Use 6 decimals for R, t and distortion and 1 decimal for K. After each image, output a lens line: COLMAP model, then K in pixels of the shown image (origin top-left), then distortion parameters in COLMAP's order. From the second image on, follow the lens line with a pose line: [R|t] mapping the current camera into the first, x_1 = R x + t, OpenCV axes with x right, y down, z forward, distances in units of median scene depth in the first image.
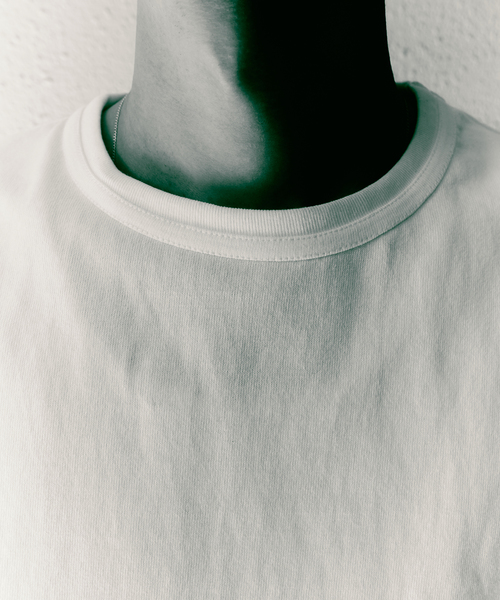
lens RADIAL K [[595.8, 0, 250.0], [0, 595.8, 300.0], [0, 0, 1]] dist [-0.011024, 0.007407]
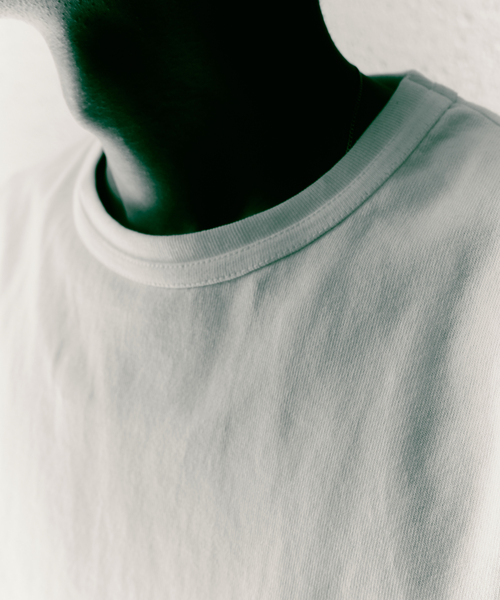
lens RADIAL K [[662.3, 0, 250.0], [0, 662.3, 300.0], [0, 0, 1]] dist [0.068559, -0.012670]
pose [[0.808878, 0.146407, -0.569457, 0.809068], [-0.105050, 0.988905, 0.105030, -0.174212], [0.578516, -0.025134, 0.815283, 0.179189]]
